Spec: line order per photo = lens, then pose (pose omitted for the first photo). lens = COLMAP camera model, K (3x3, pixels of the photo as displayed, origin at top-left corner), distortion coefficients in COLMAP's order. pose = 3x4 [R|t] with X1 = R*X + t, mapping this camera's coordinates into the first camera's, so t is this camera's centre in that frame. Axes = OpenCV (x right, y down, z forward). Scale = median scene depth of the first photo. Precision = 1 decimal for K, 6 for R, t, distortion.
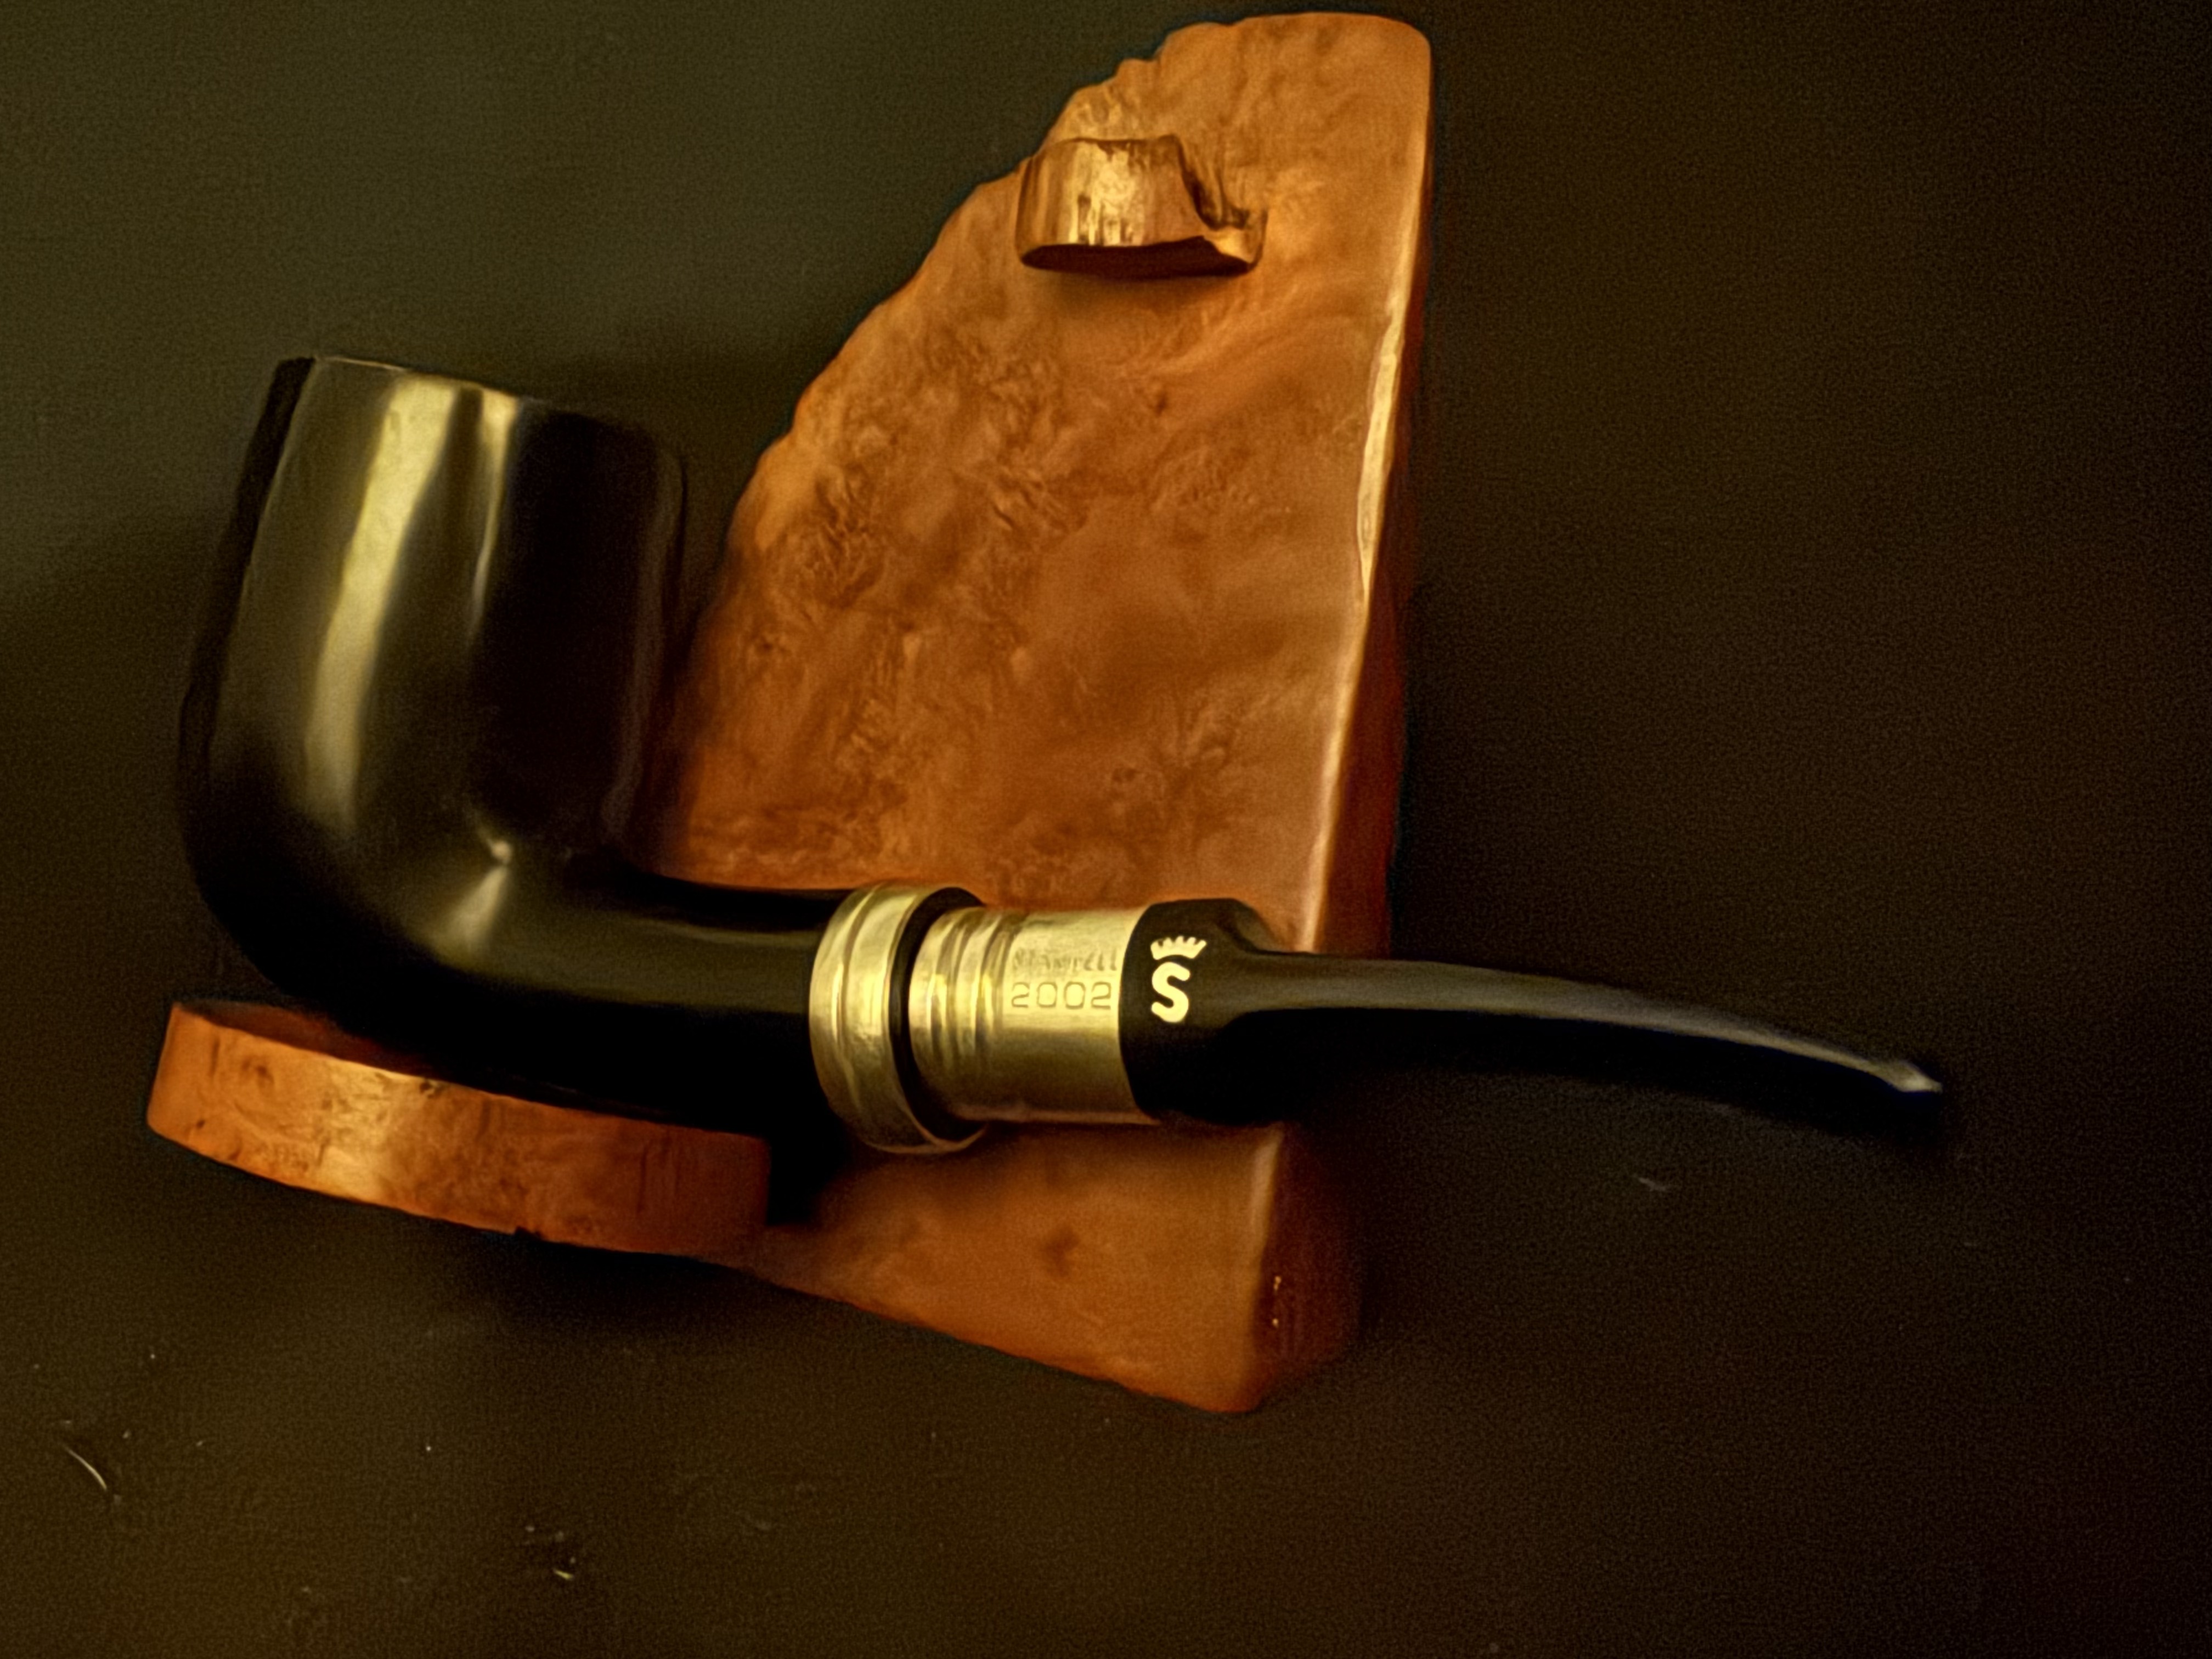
lens RADIAL K [[1989.3, 0, 1096.4], [0, 1989.3, 833.5], [0, 0, 1]] dist [-0.051233, -0.007457]
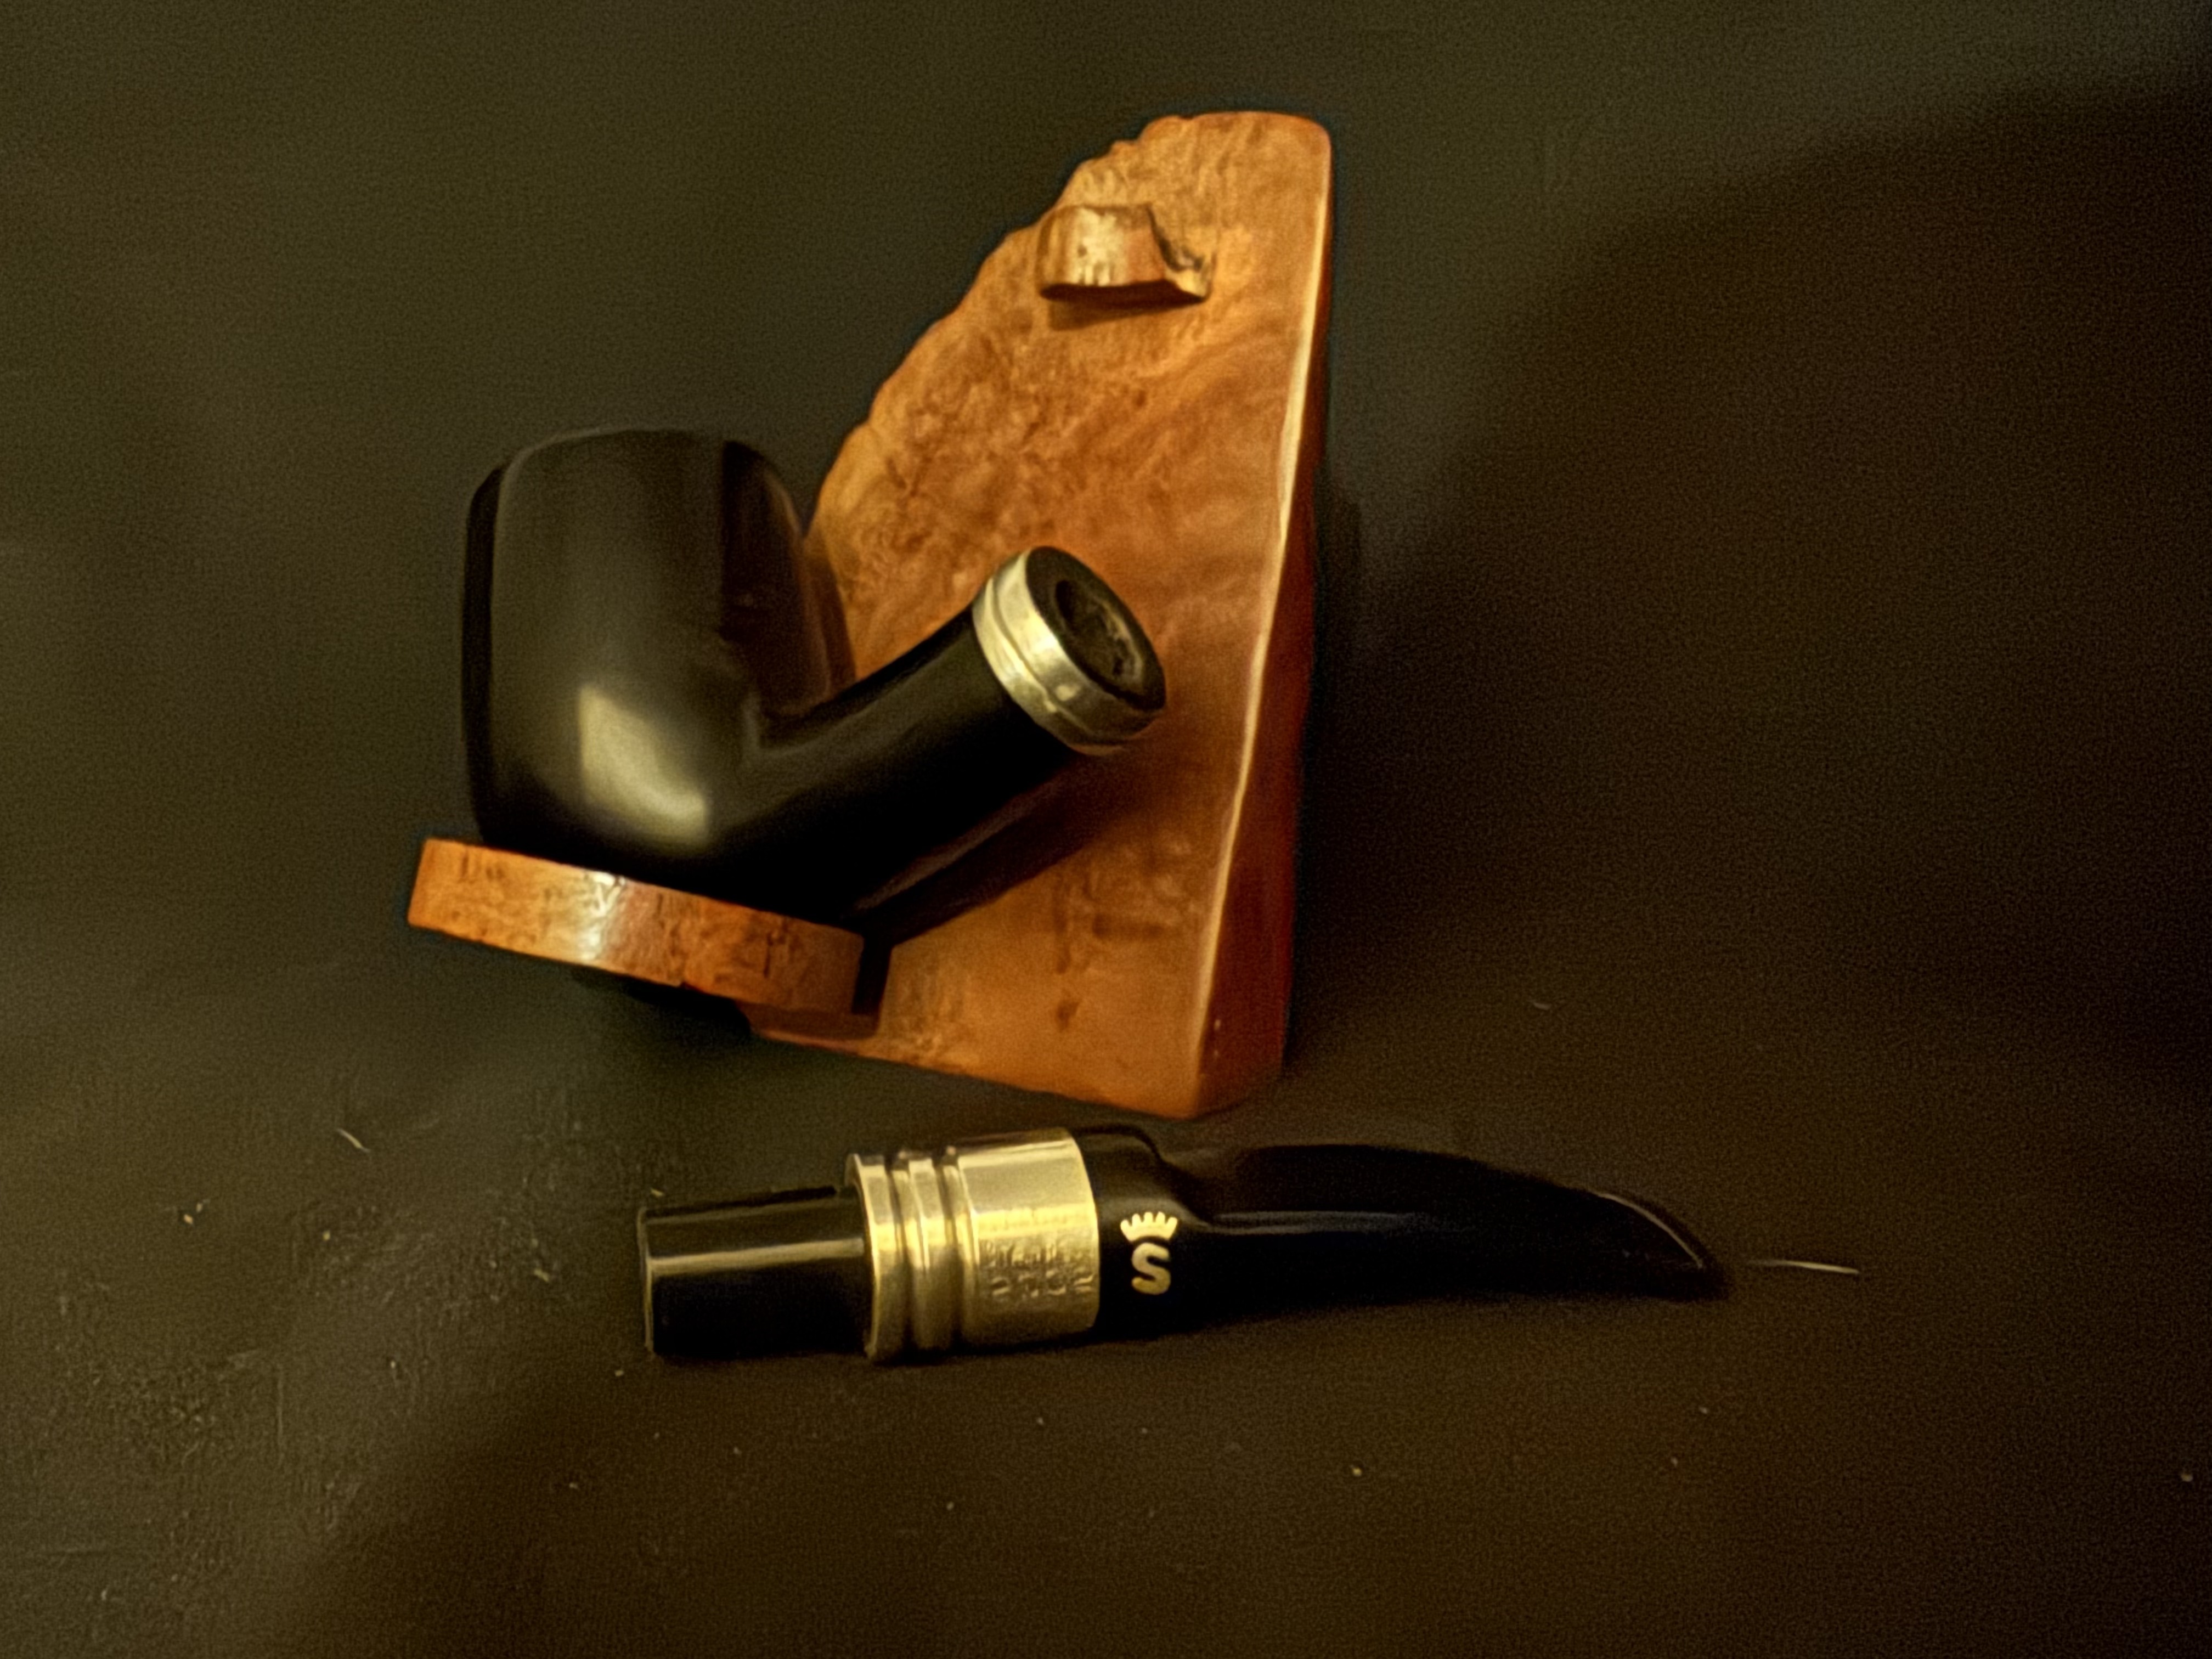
lens RADIAL K [[1989.3, 0, 1108.5], [0, 1989.3, 825.3], [0, 0, 1]] dist [-0.051233, -0.007457]
pose [[0.999680, -0.002043, -0.025203, 0.044972], [0.002202, 0.999978, 0.006300, 0.068486], [0.025190, -0.006353, 0.999662, -0.371072]]
